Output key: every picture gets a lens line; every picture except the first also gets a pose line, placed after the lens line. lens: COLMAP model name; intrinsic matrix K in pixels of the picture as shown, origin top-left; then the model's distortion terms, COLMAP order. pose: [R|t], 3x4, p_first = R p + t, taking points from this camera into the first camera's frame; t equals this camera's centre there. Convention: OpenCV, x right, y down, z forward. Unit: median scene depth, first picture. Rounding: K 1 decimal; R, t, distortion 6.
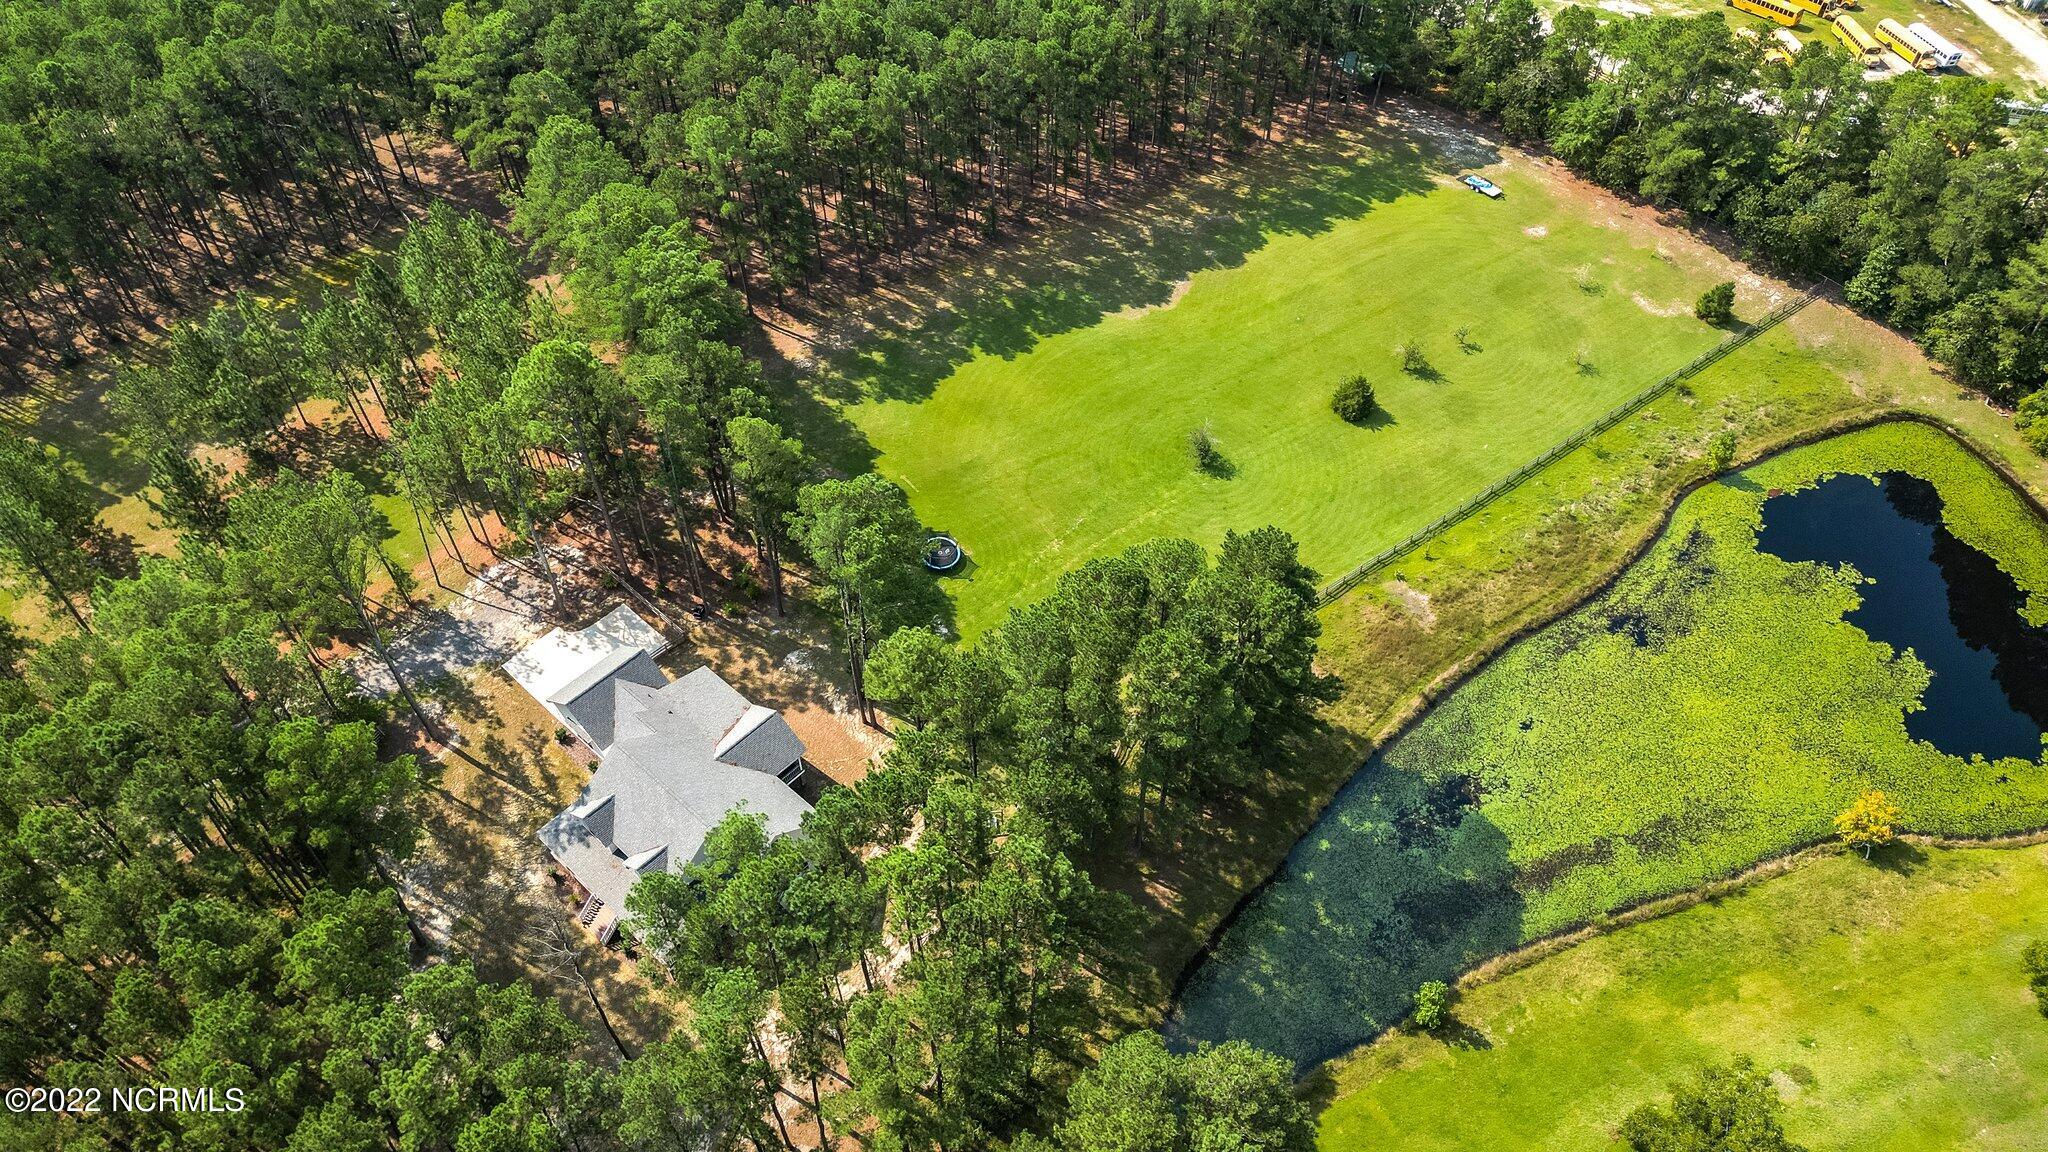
lens RADIAL K [[1439.0, 0, 1031.3], [0, 1439.0, 579.5], [0, 0, 1]] dist [0.084156, -0.090949]
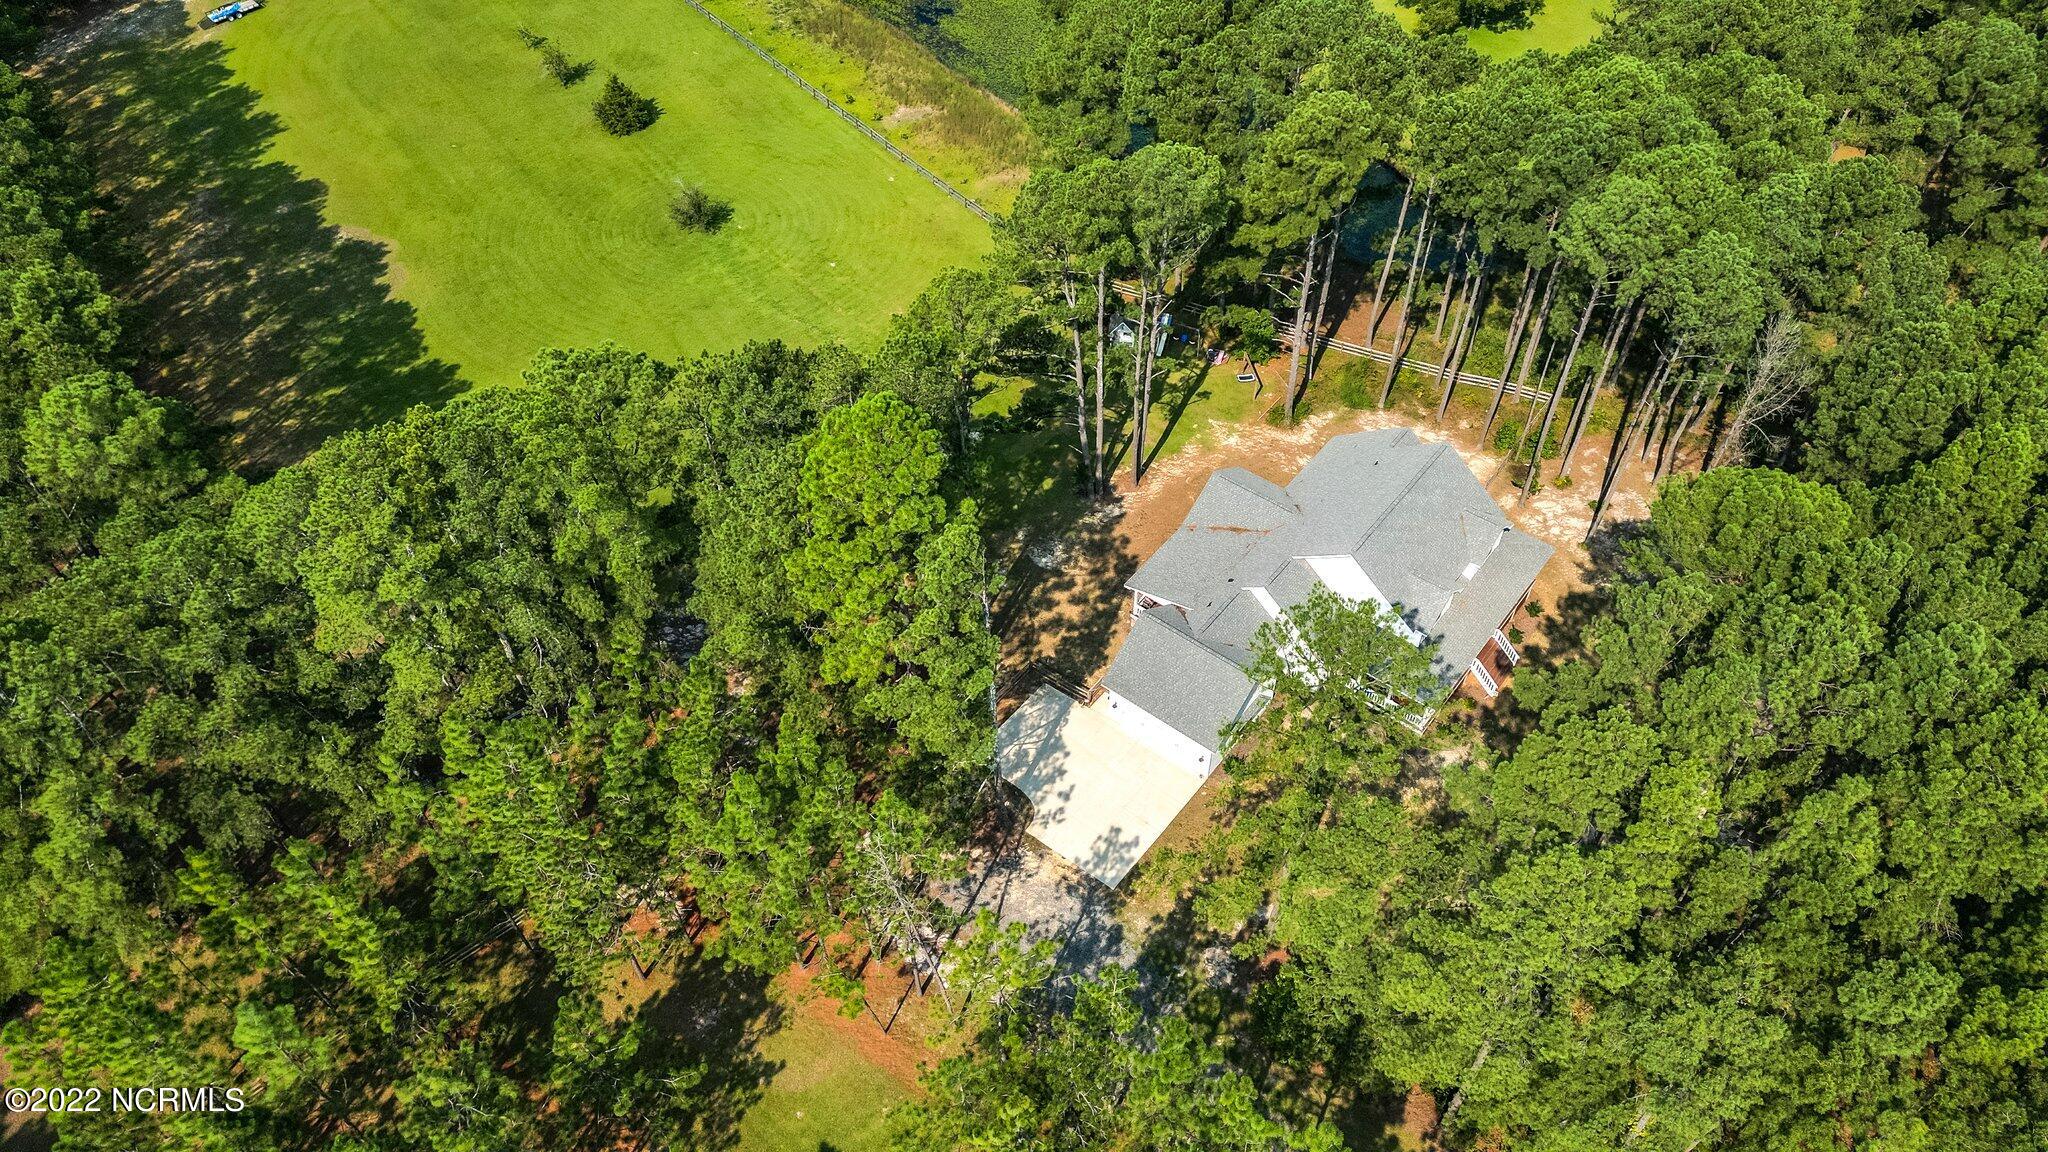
lens RADIAL K [[1439.0, 0, 1031.3], [0, 1439.0, 579.5], [0, 0, 1]] dist [0.084156, -0.090949]
pose [[-0.076828, -0.746006, 0.661493, -0.586944], [0.748725, 0.394955, 0.532374, -0.300691], [-0.658413, 0.536178, 0.528209, 0.554056]]
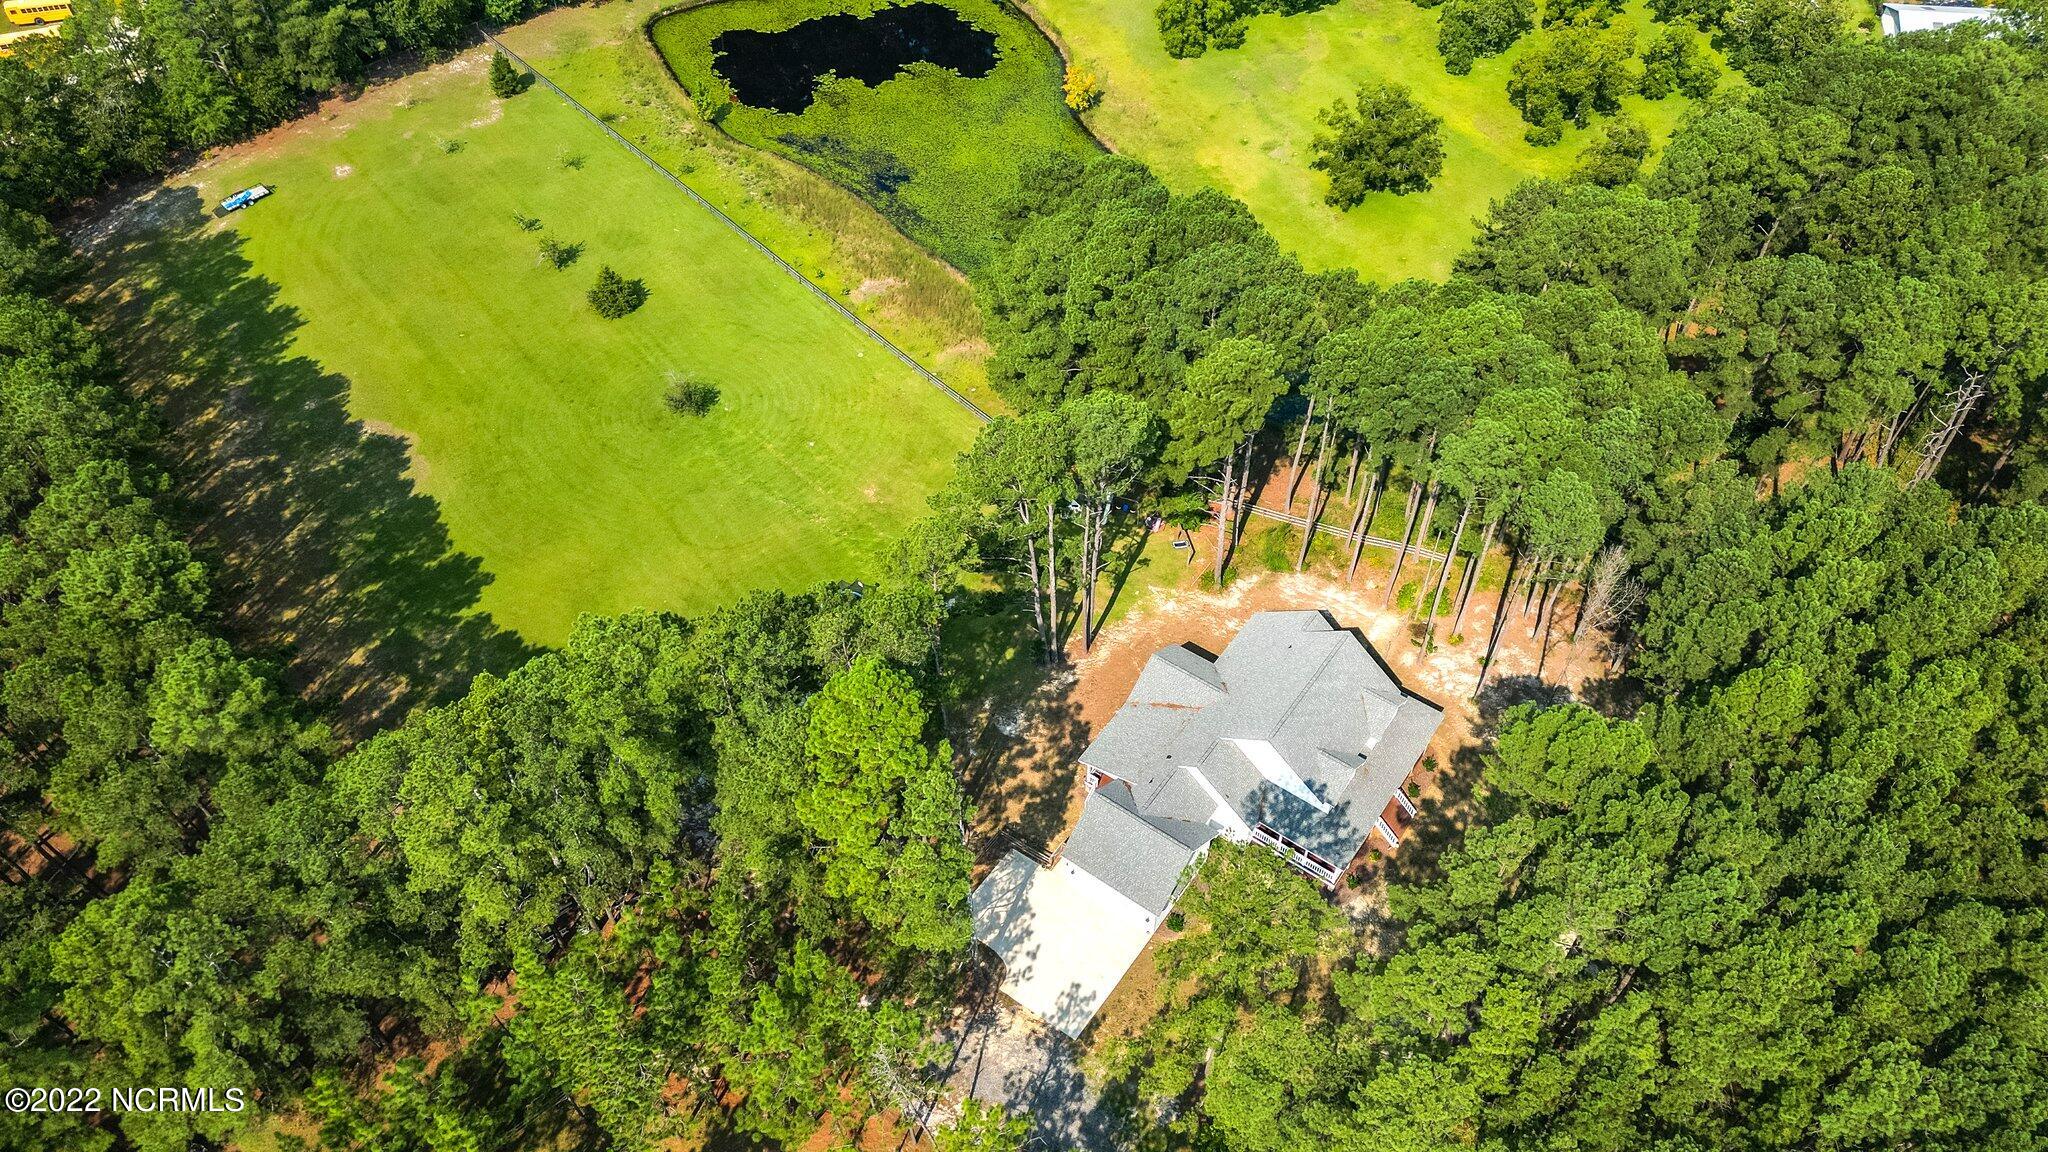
lens RADIAL K [[1448.2, 0, 1030.6], [0, 1448.2, 571.5], [0, 0, 1]] dist [0.088242, -0.098994]
pose [[-0.115721, -0.741259, 0.661168, -0.588372], [0.746348, 0.374333, 0.550309, -0.389616], [-0.655419, 0.557144, 0.509919, 0.452161]]
